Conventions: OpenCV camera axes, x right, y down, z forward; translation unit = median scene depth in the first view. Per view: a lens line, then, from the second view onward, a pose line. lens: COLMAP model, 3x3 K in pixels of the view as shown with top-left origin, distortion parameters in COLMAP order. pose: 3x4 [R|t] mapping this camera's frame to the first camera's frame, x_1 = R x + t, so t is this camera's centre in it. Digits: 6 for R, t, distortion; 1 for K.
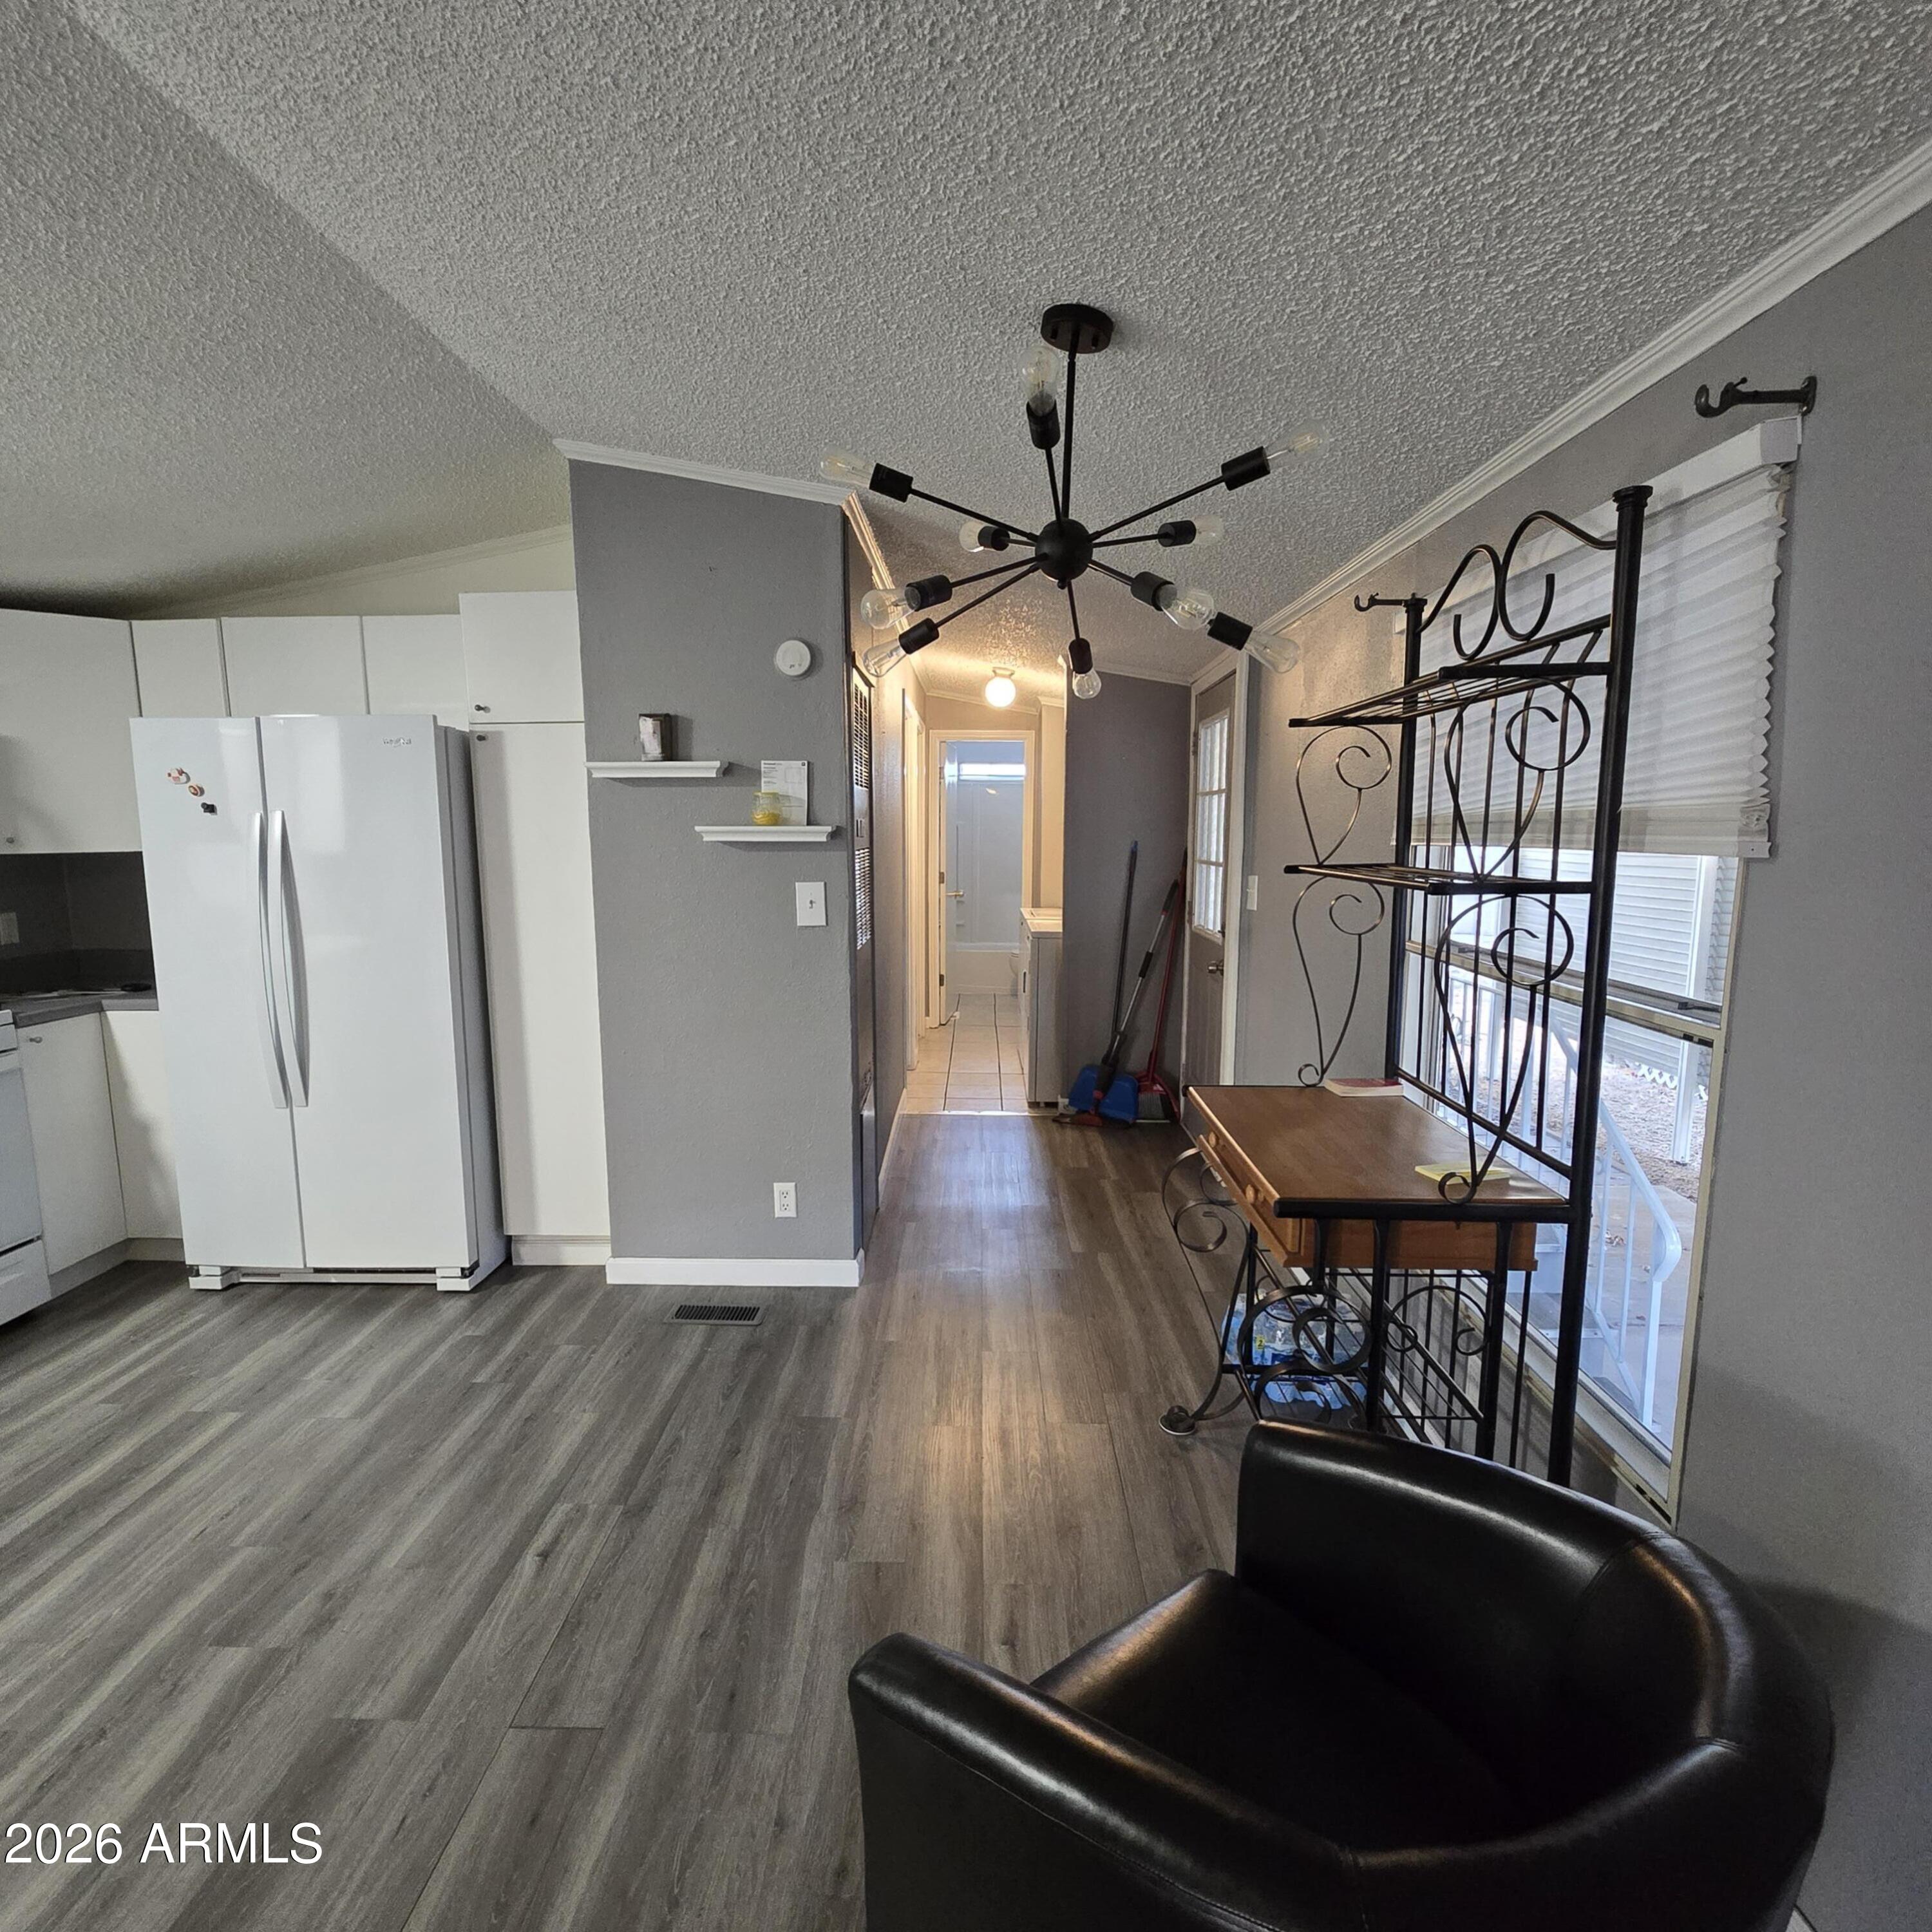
lens RADIAL K [[1053.0, 0, 946.9], [0, 1053.0, 969.6], [0, 0, 1]] dist [-0.002103, -0.001495]
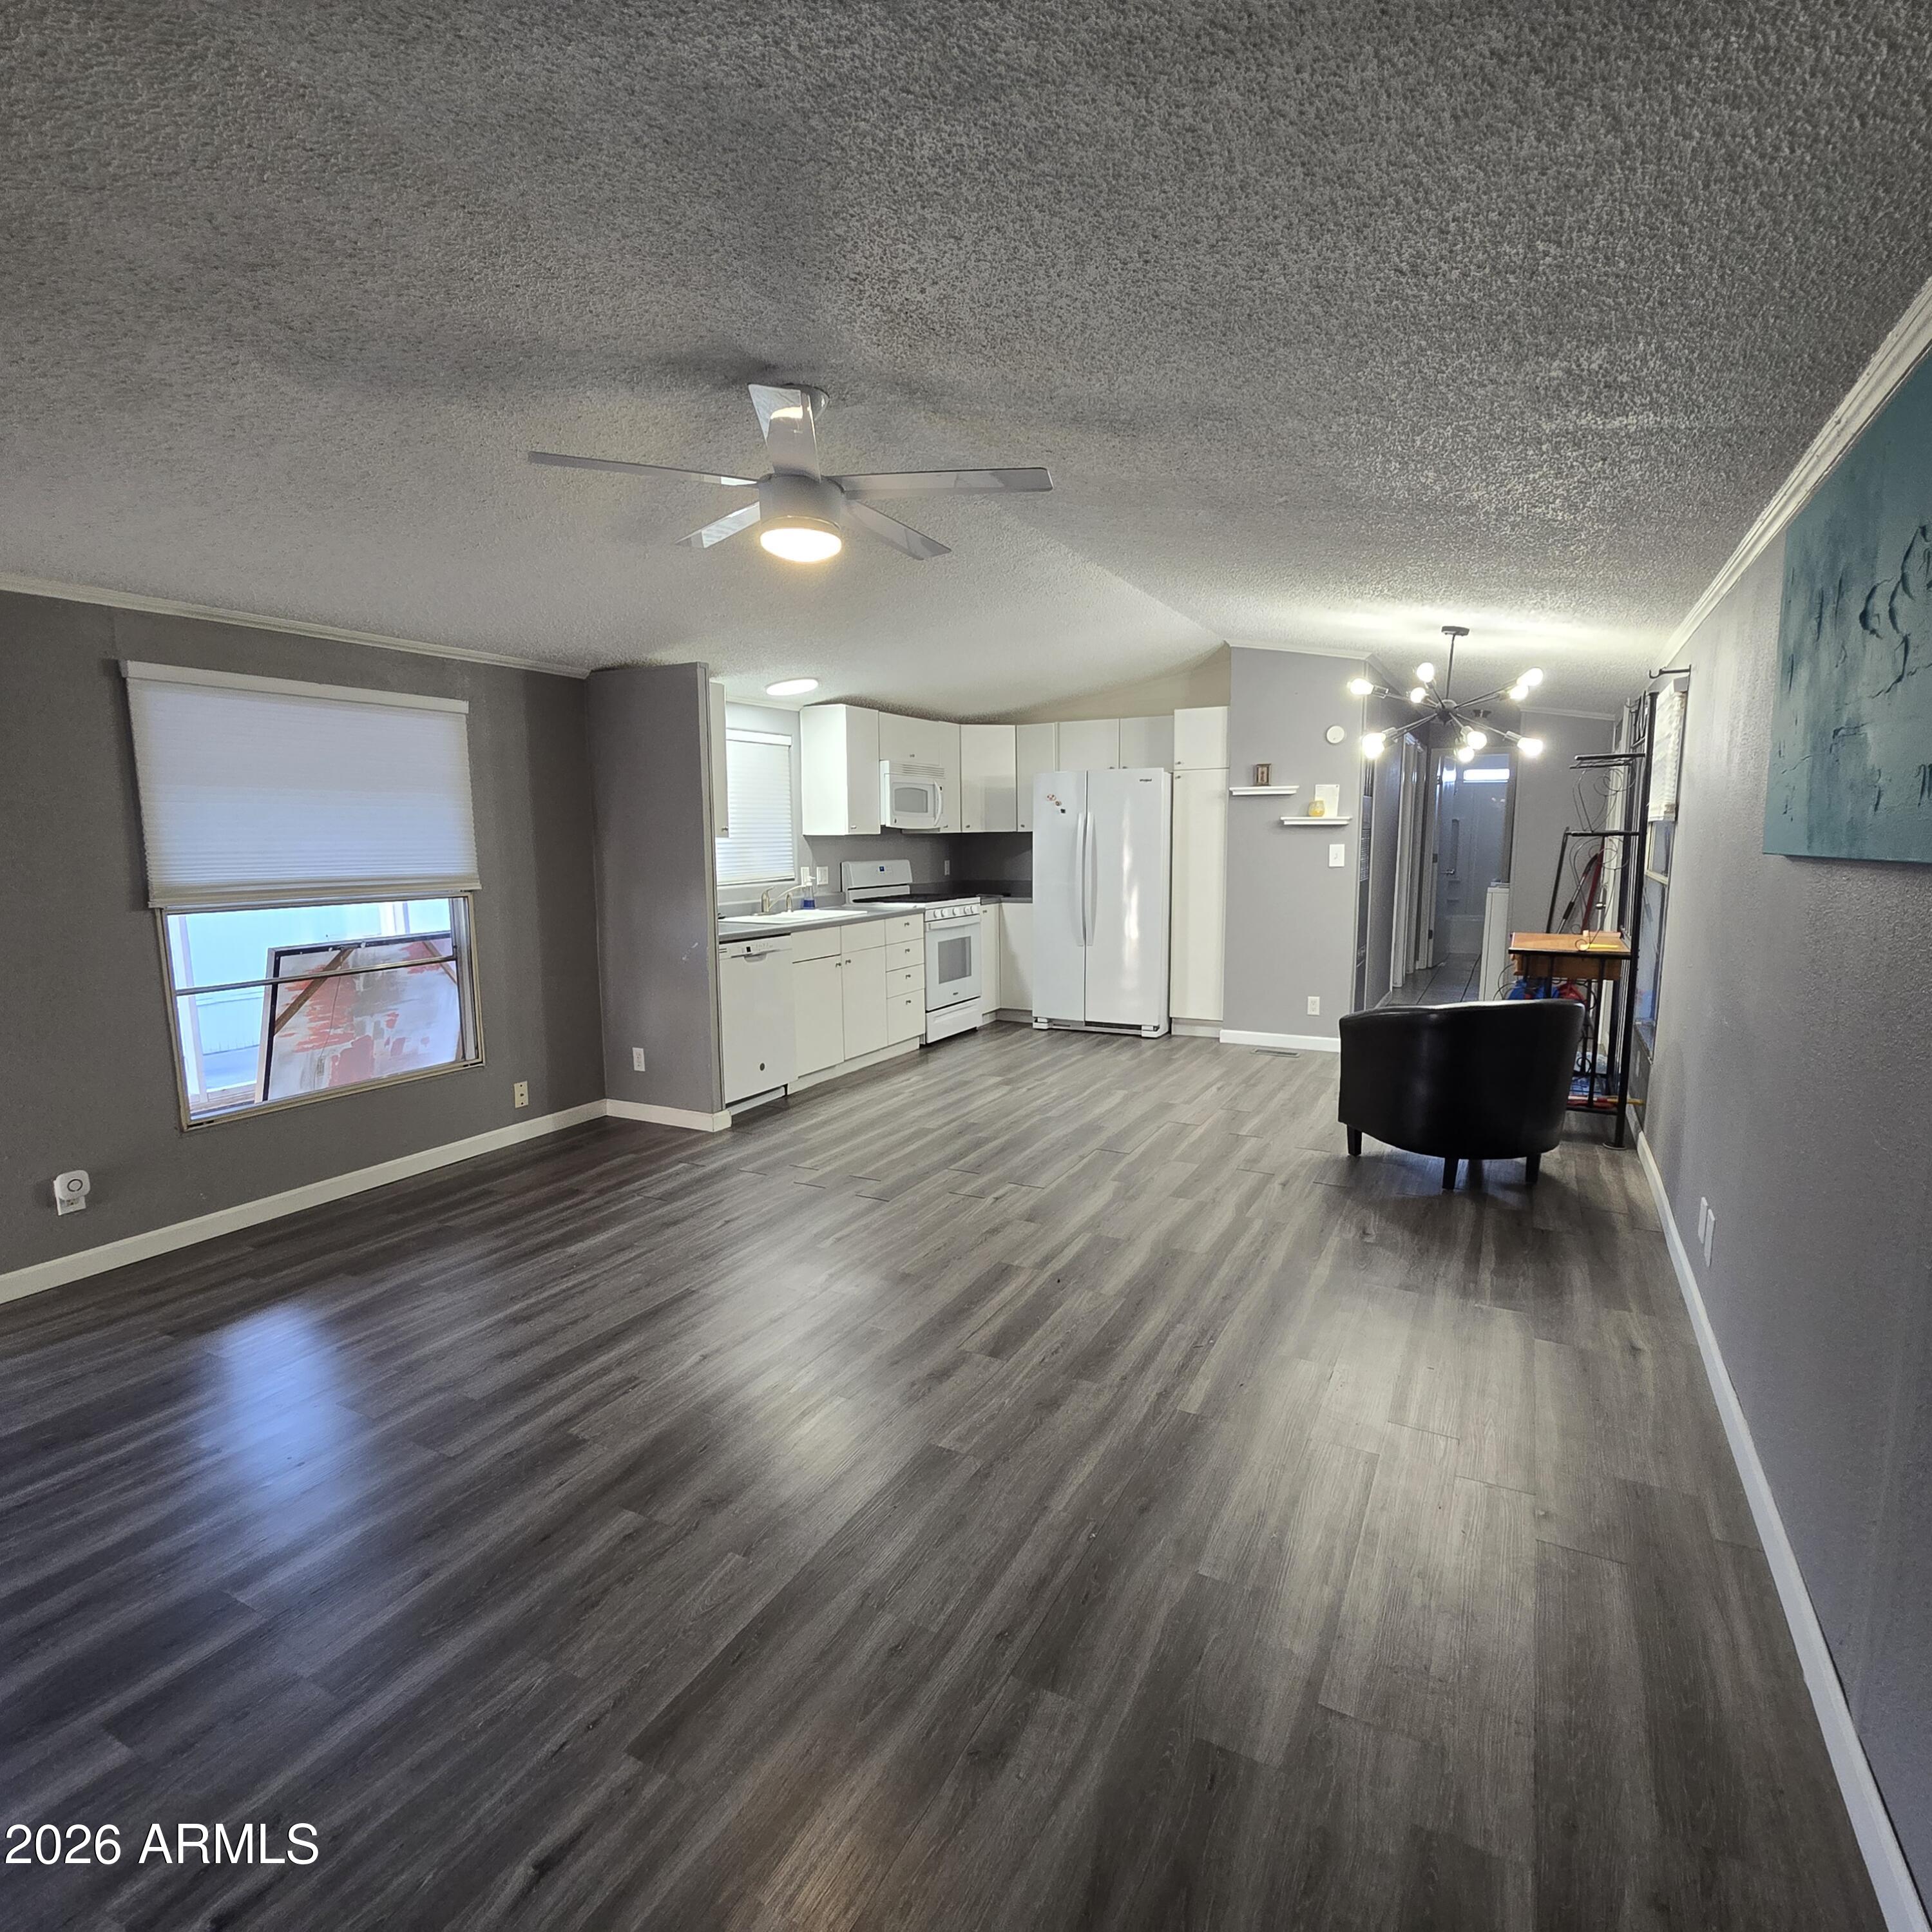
lens RADIAL K [[1060.1, 0, 969.7], [0, 1060.1, 981.0], [0, 0, 1]] dist [-0.001277, 0.000555]
pose [[0.899324, 0.057086, -0.433541, 0.160541], [-0.052788, 0.998364, 0.021956, 0.202474], [0.434085, 0.003140, 0.900867, -1.355186]]
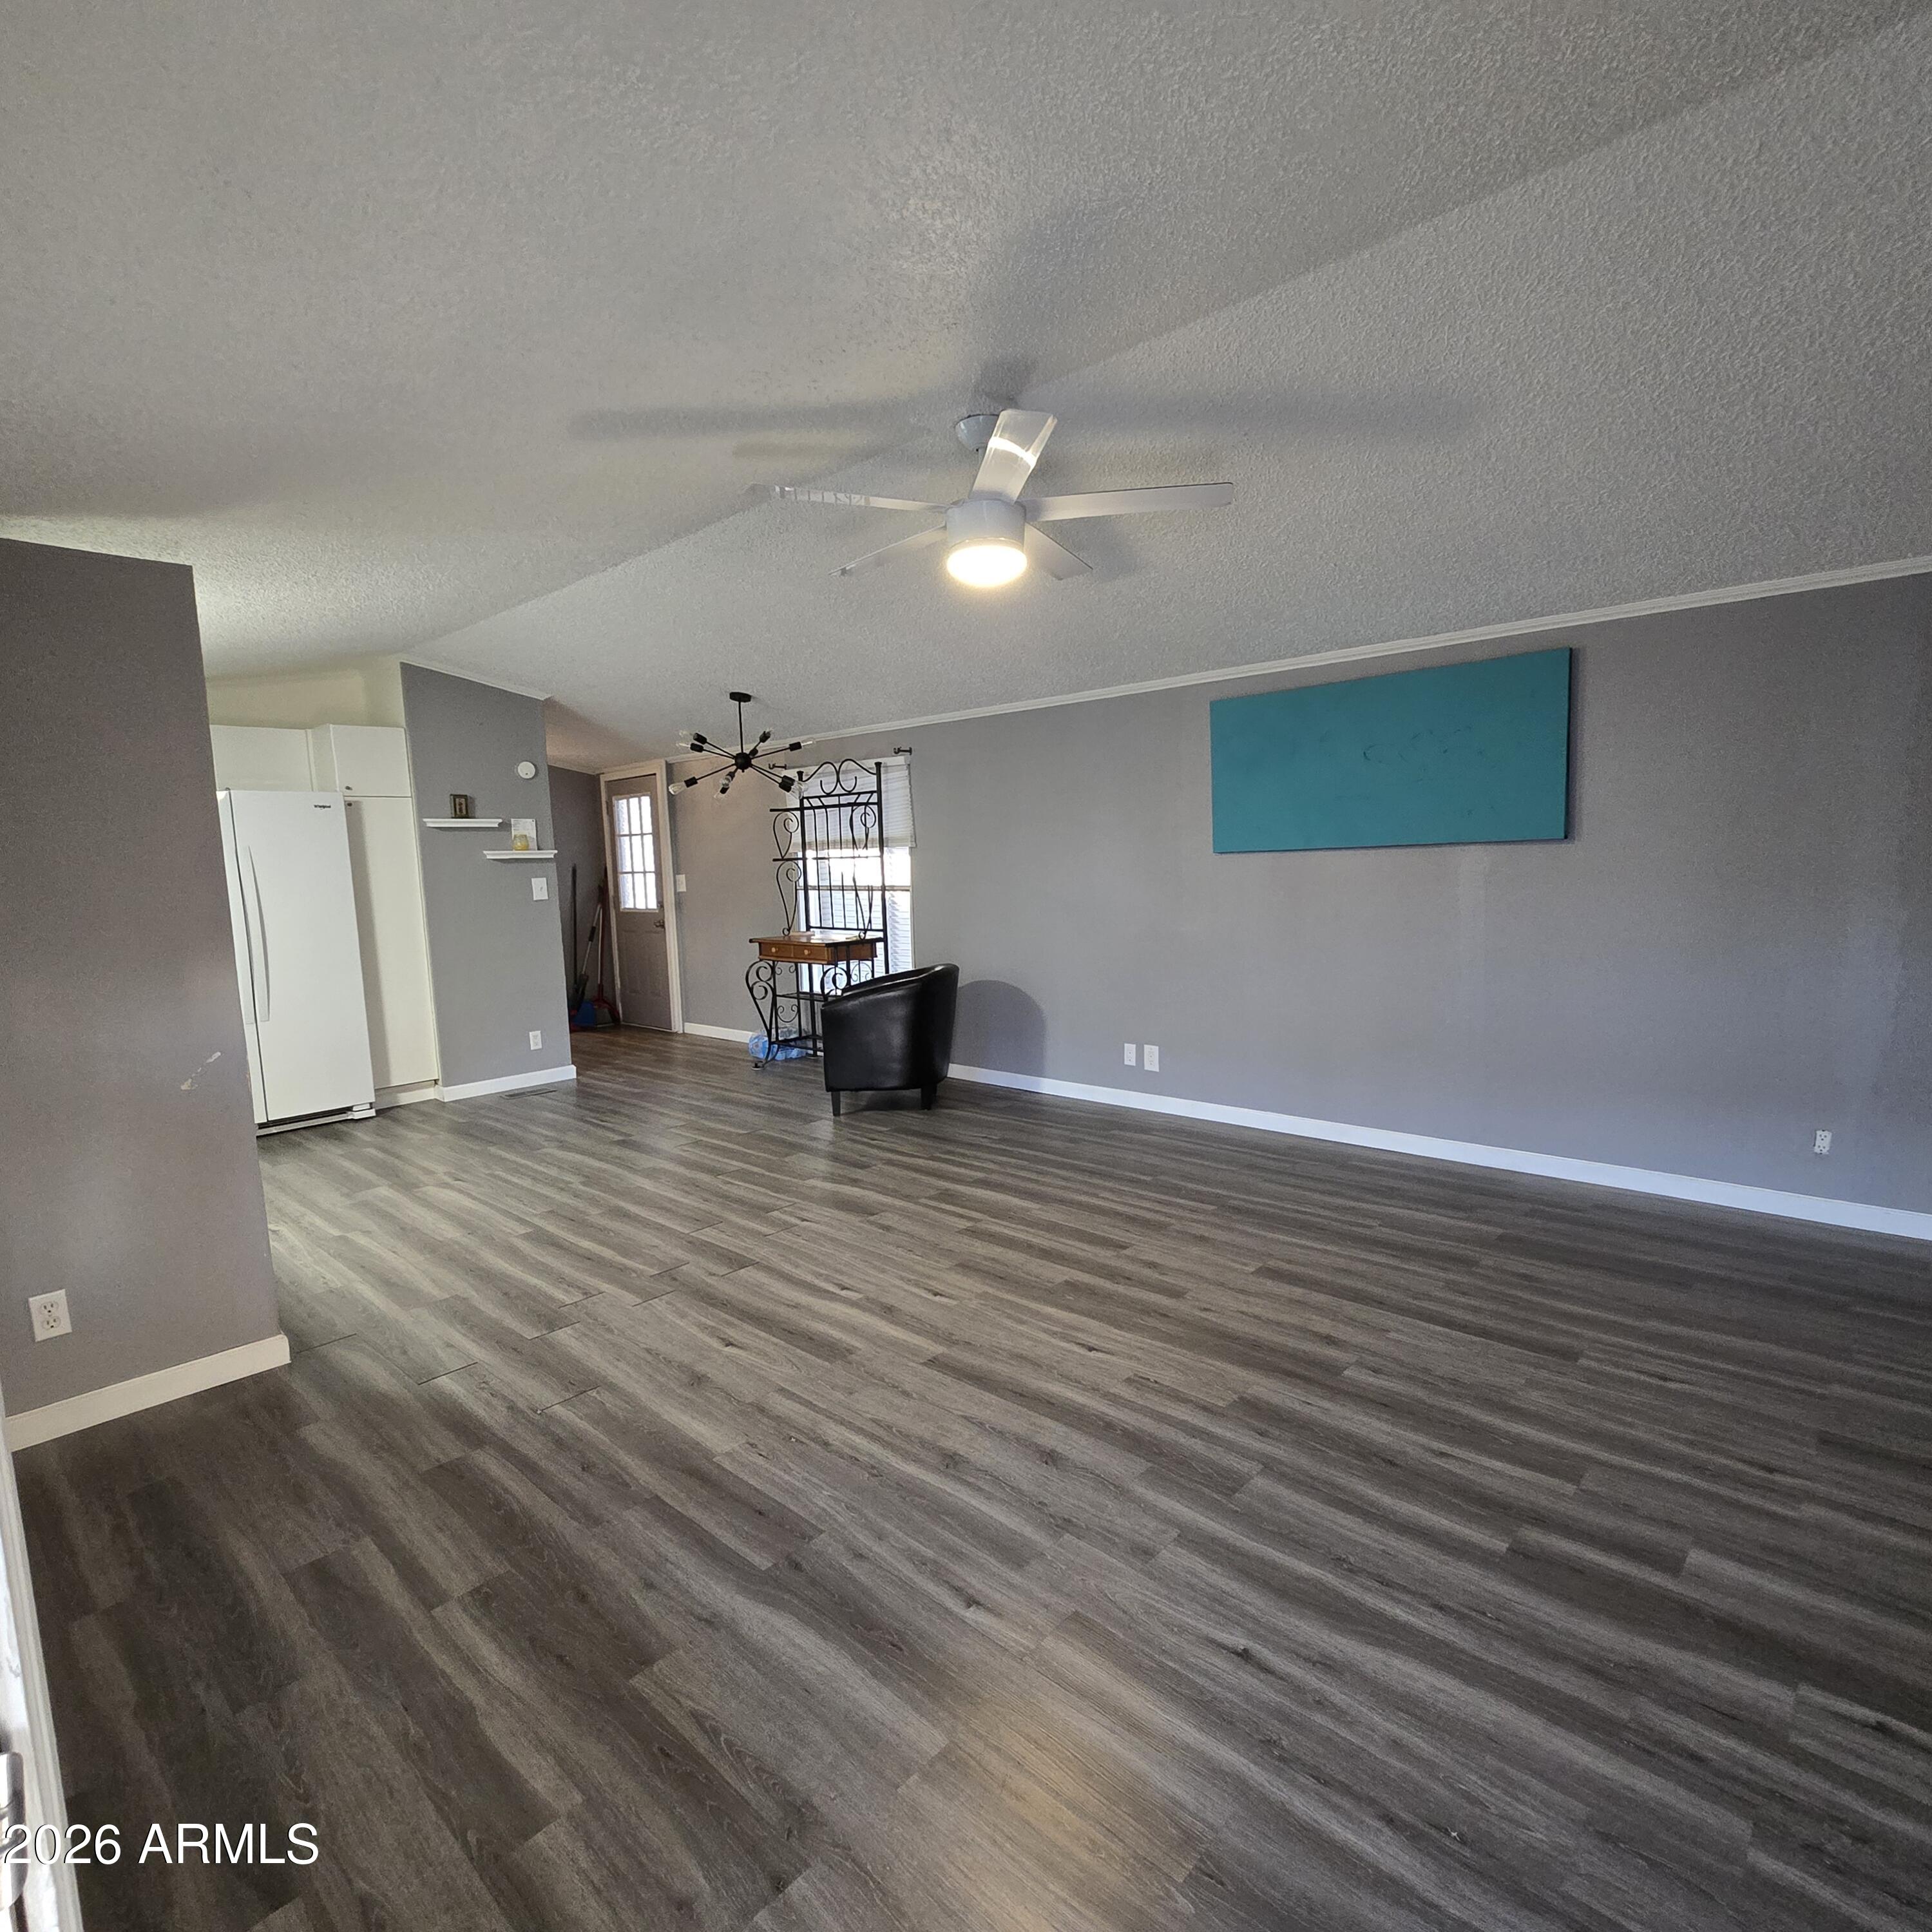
lens RADIAL K [[1060.1, 0, 969.7], [0, 1060.1, 981.0], [0, 0, 1]] dist [-0.001277, 0.000555]
pose [[0.654139, -0.105513, 0.748978, -1.372178], [0.128488, 0.991331, 0.027437, 0.198752], [-0.745381, 0.078287, 0.662026, -1.161066]]
